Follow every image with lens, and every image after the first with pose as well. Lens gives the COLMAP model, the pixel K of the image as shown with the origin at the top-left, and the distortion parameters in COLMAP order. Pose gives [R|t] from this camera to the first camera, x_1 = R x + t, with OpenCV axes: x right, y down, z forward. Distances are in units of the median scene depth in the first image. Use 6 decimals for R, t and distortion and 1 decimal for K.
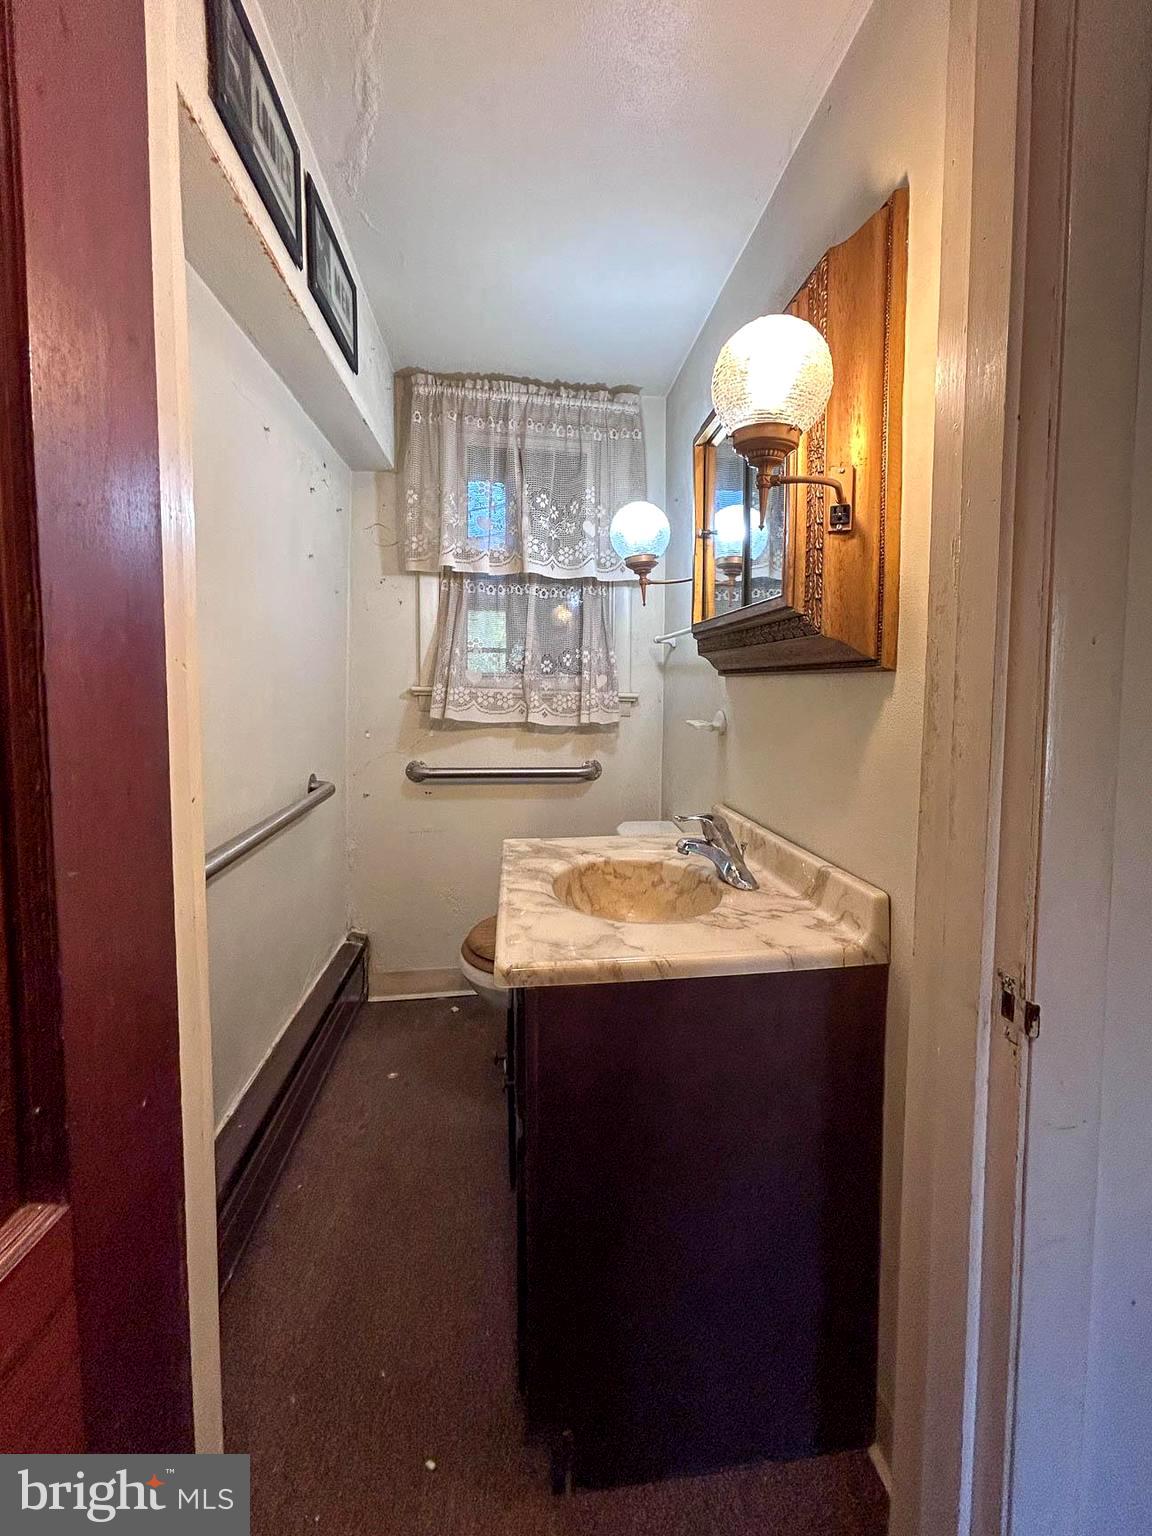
lens RADIAL K [[624.4, 0, 608.5], [0, 624.4, 723.1], [0, 0, 1]] dist [-0.003861, 0.000708]
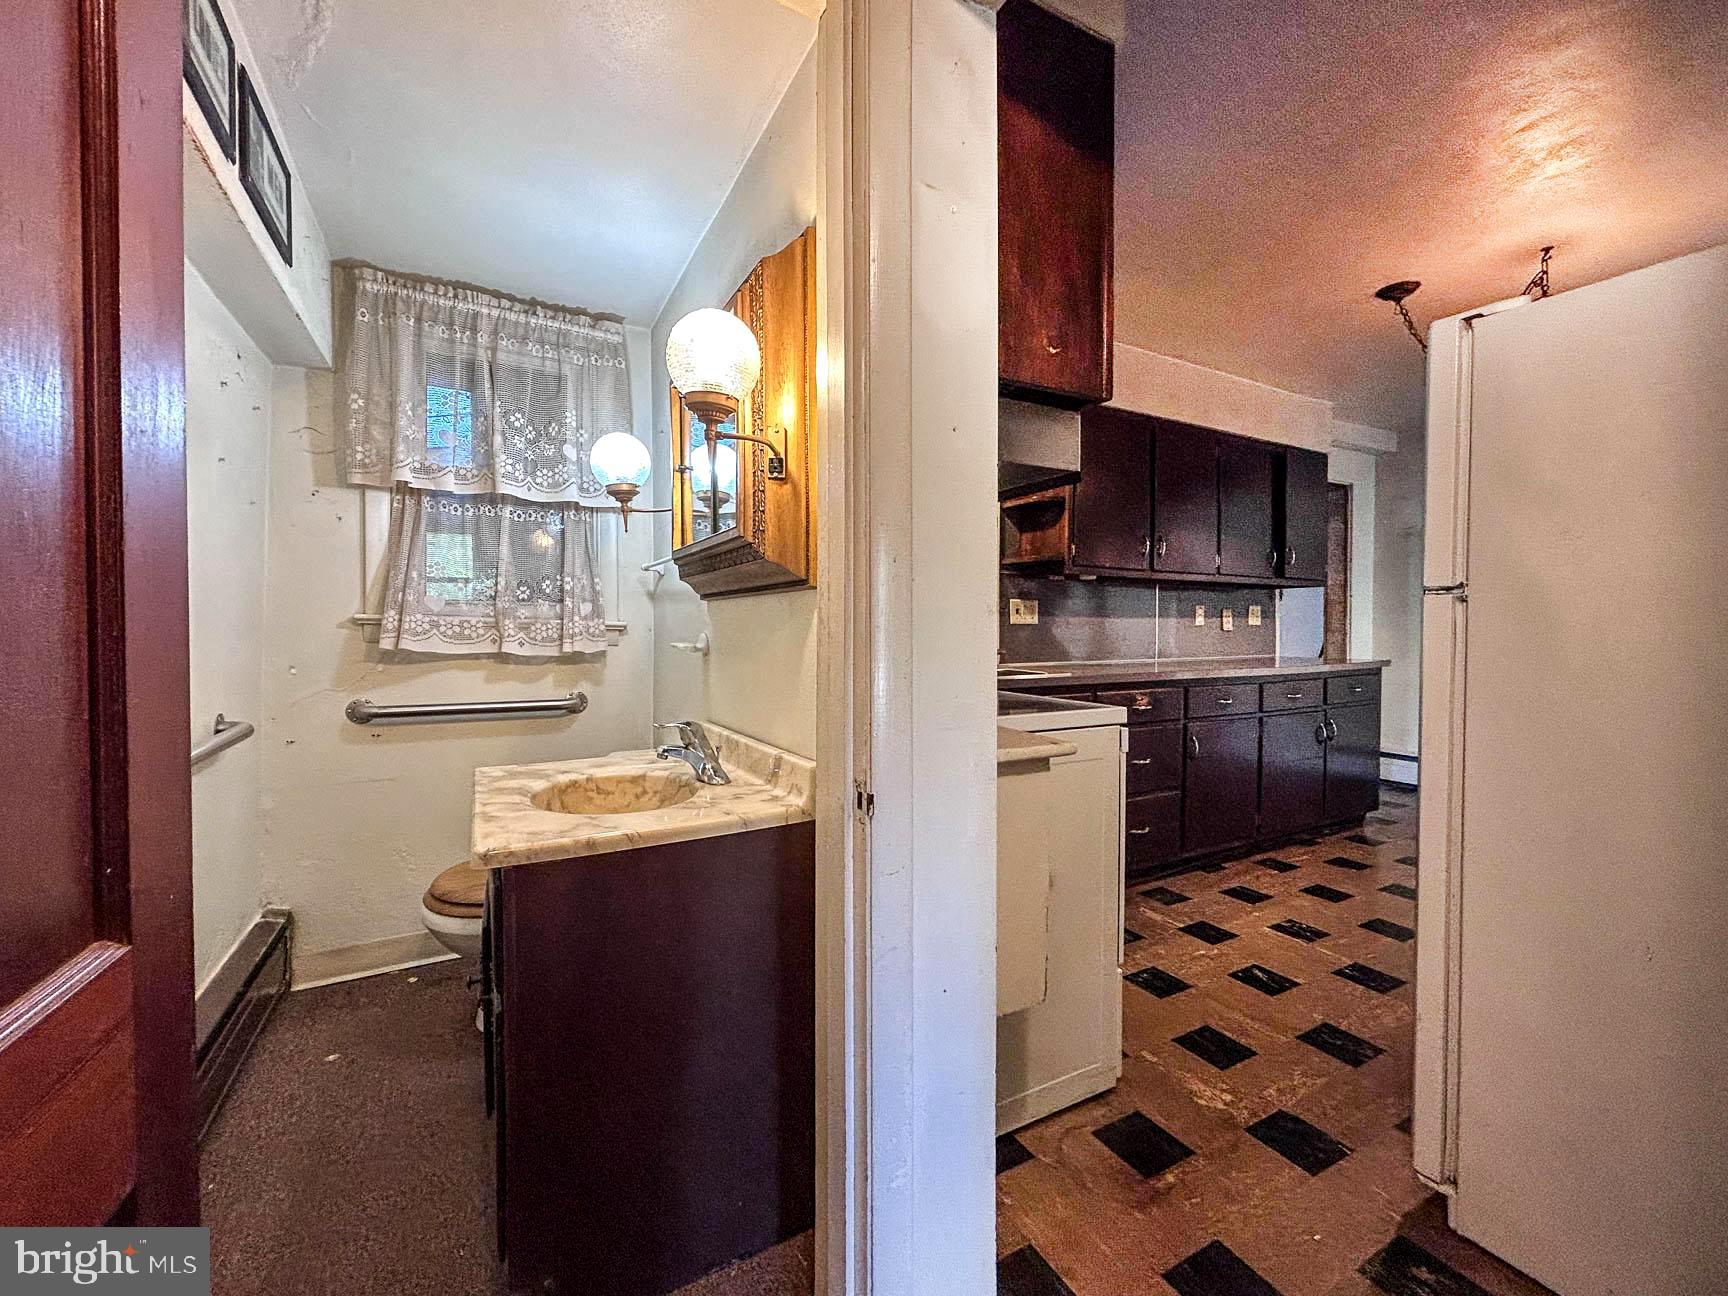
lens RADIAL K [[702.4, 0, 861.4], [0, 702.4, 642.0], [0, 0, 1]] dist [-0.003861, 0.000708]
pose [[0.940163, -0.011775, 0.340520, 0.024859], [0.026030, 0.998964, -0.037323, 0.047350], [-0.339728, 0.043953, 0.939496, -0.218040]]
